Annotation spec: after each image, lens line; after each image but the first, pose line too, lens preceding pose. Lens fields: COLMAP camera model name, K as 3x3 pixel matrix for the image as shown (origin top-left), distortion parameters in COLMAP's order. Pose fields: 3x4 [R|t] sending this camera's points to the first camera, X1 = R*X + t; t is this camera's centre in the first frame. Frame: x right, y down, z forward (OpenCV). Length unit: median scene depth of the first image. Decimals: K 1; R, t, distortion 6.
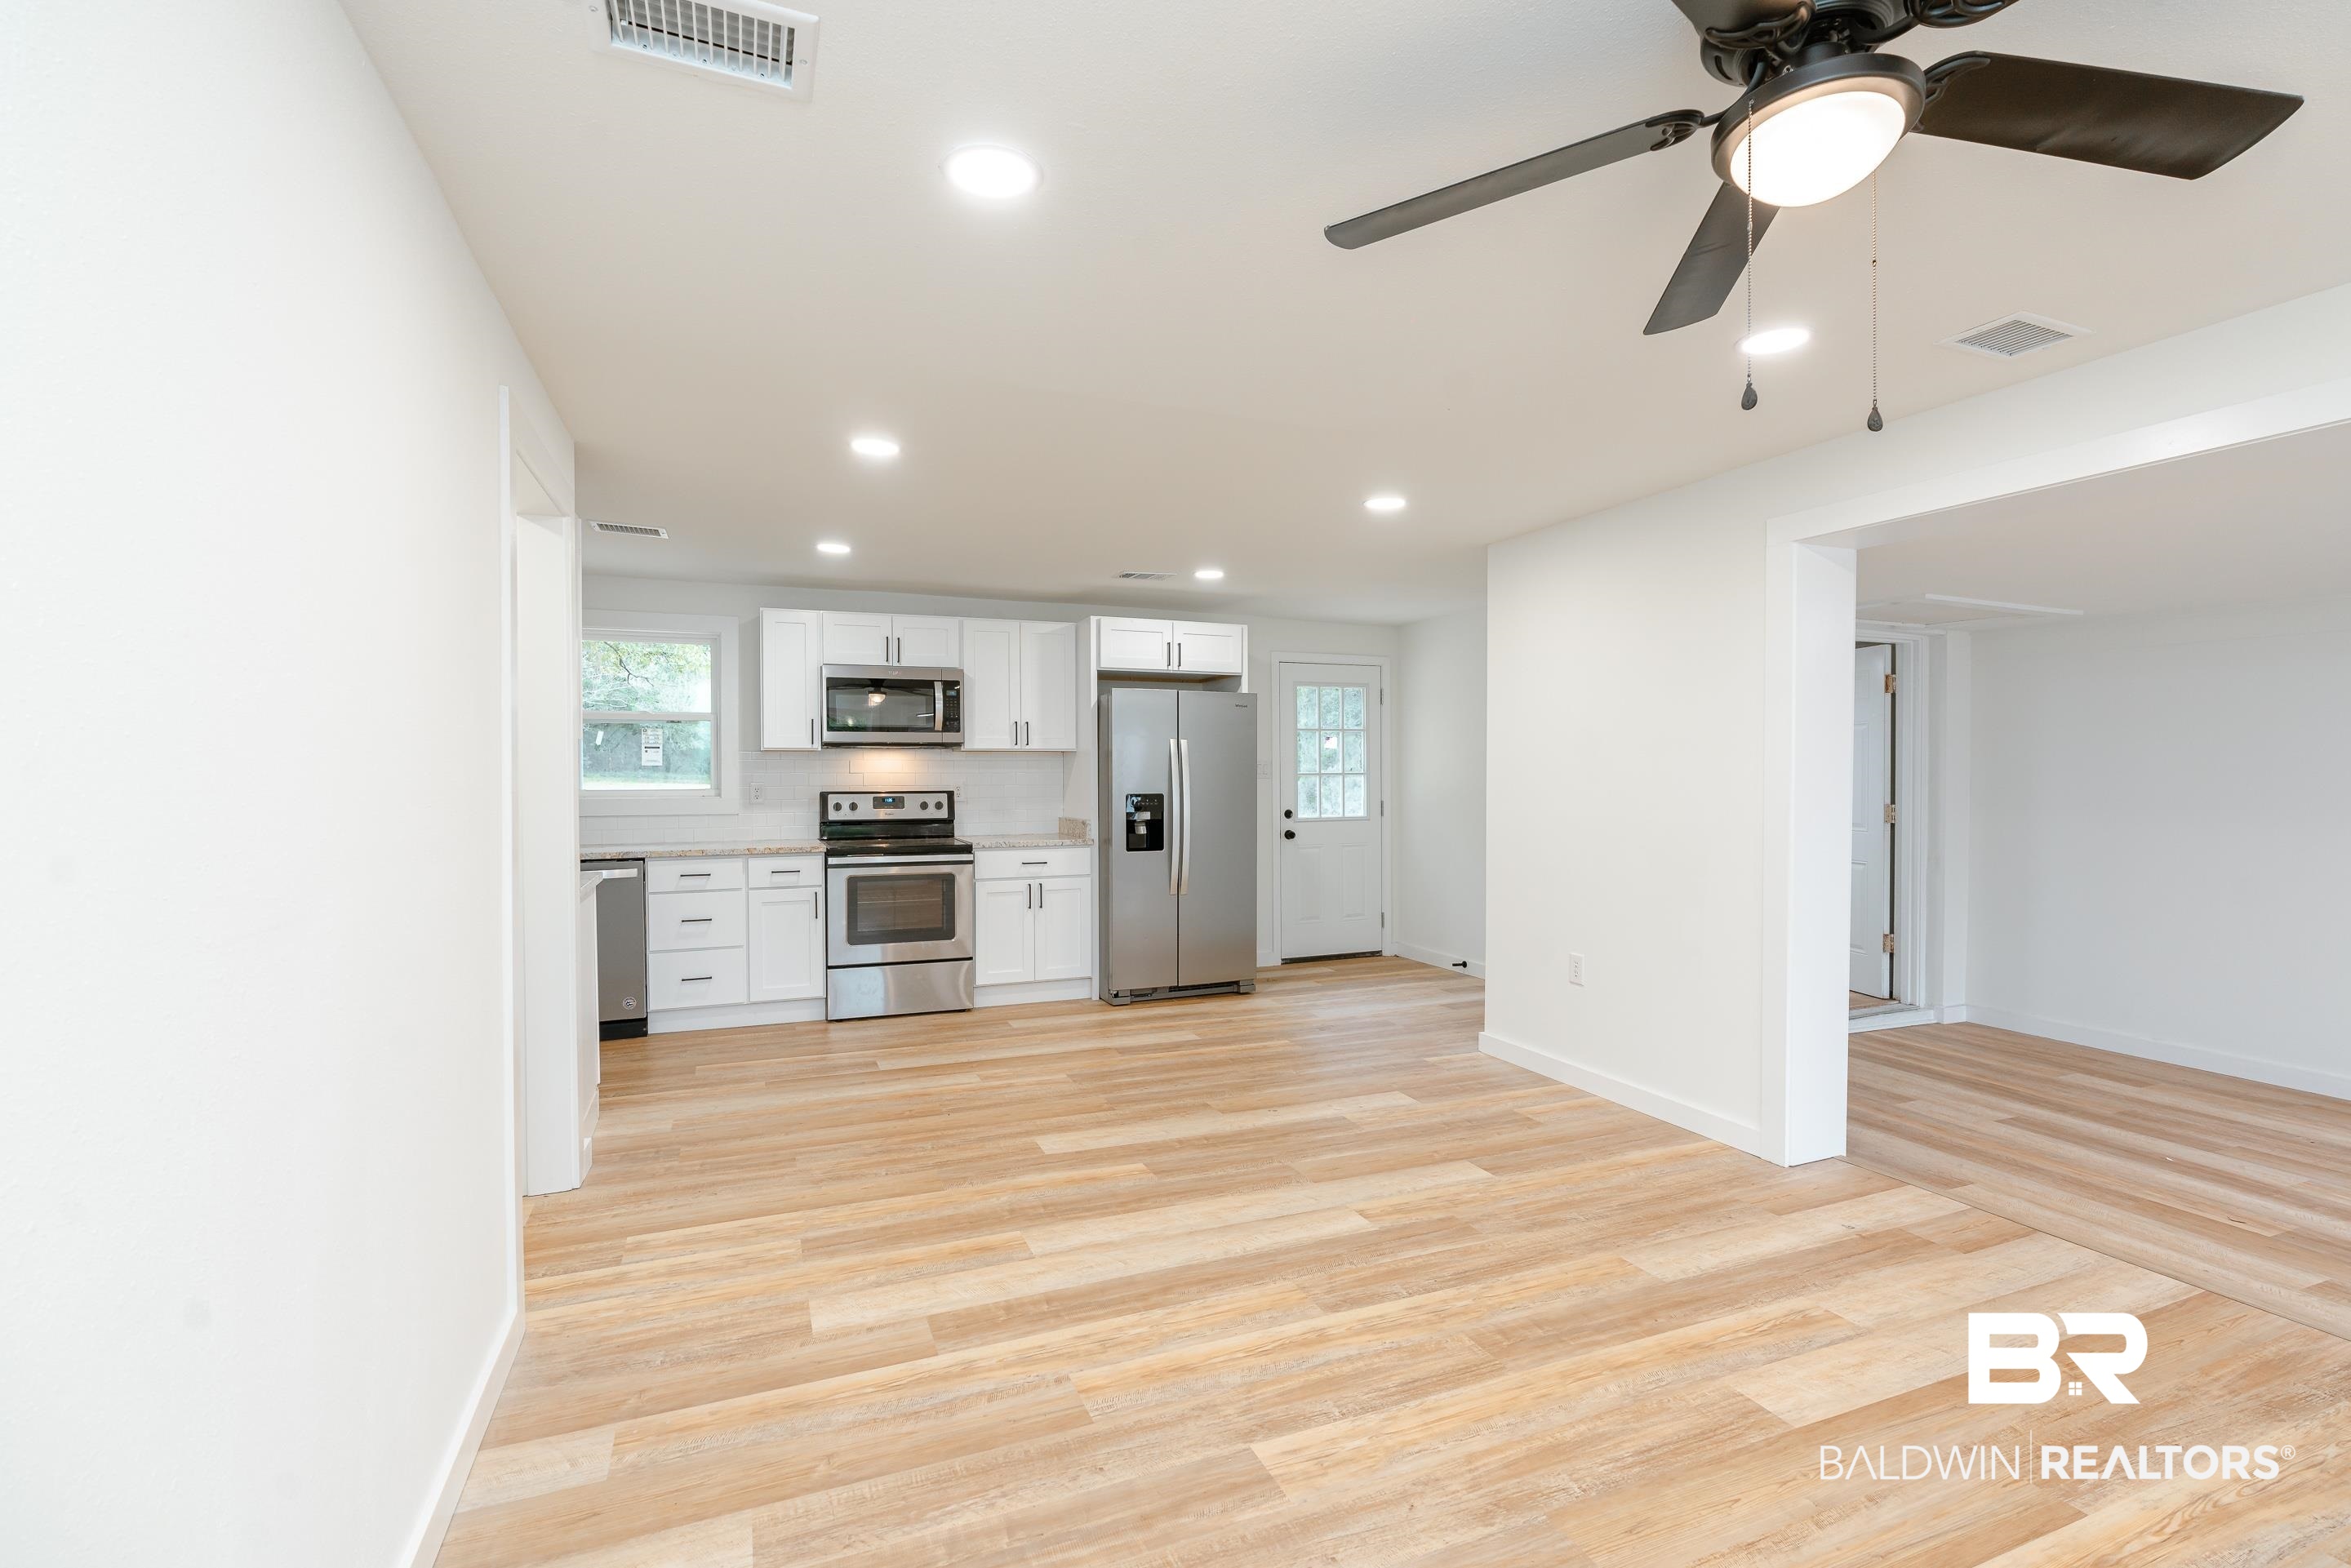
lens RADIAL K [[1062.6, 0, 1178.6], [0, 1062.6, 788.0], [0, 0, 1]] dist [-0.015245, 0.006901]
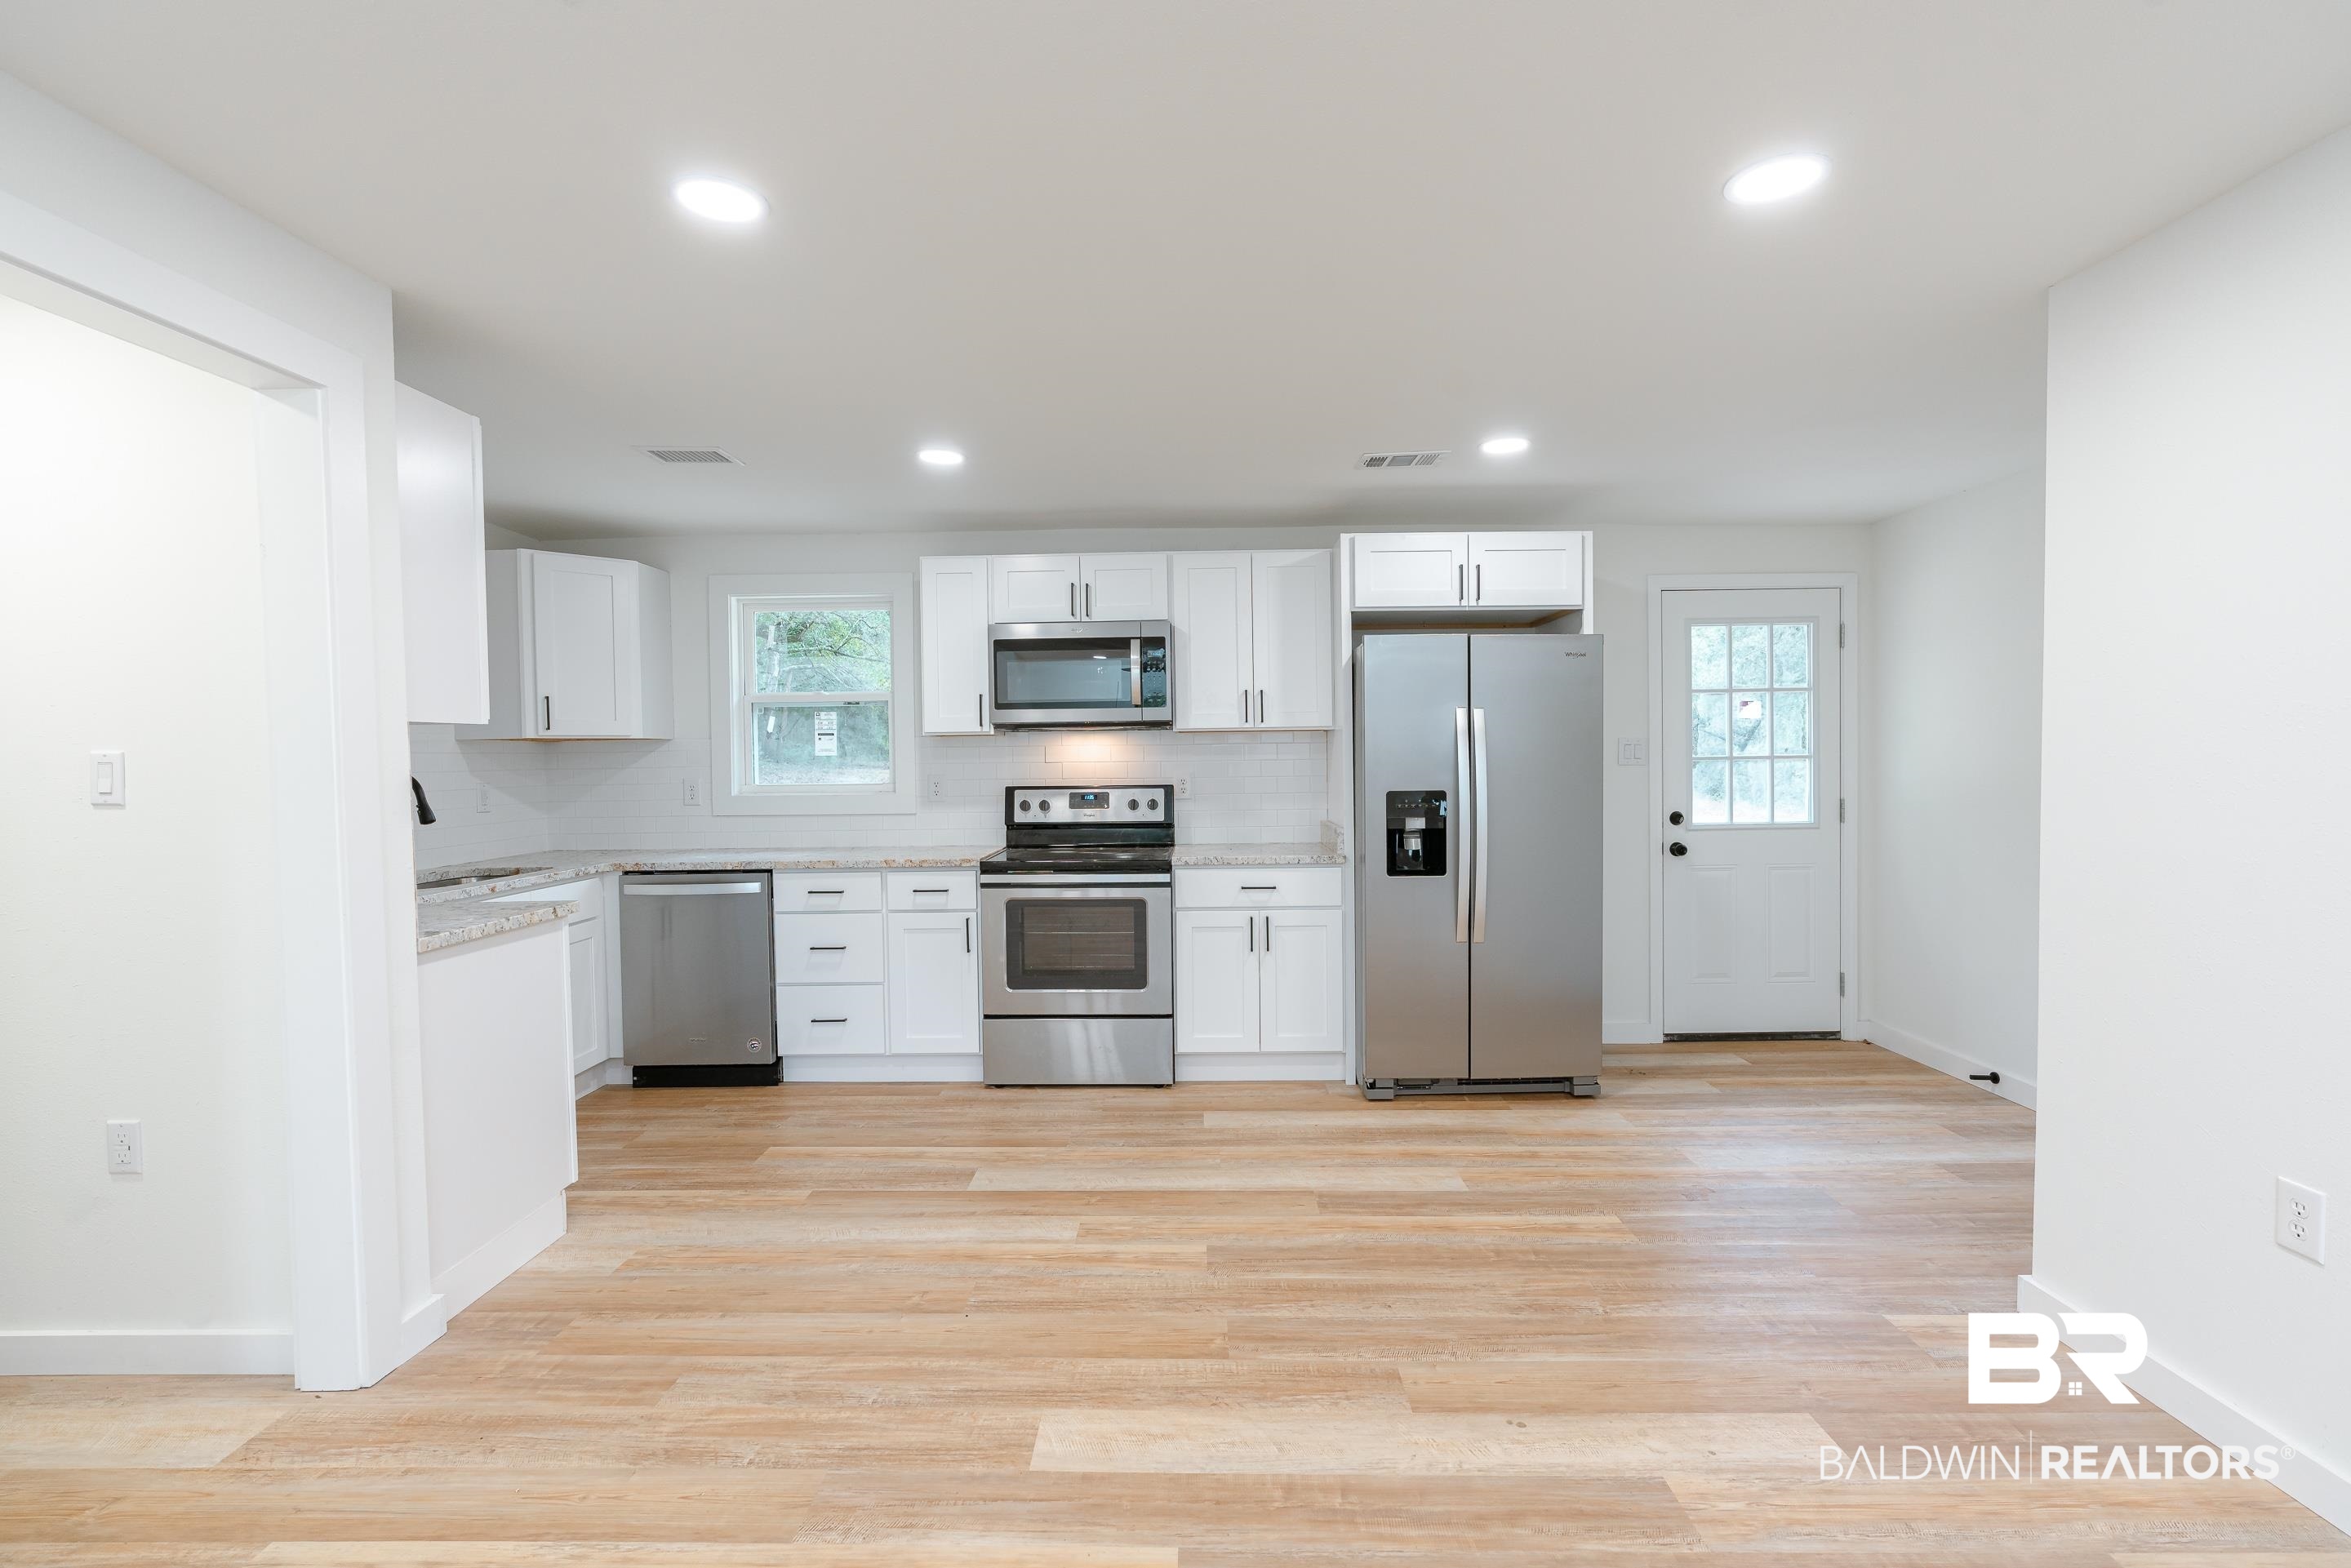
lens RADIAL K [[1062.6, 0, 1178.6], [0, 1062.6, 788.0], [0, 0, 1]] dist [-0.015245, 0.006901]
pose [[0.918802, 0.002220, -0.394713, 0.110624], [0.004142, 0.999875, 0.015267, -0.008279], [0.394697, -0.015663, 0.918678, 0.376034]]
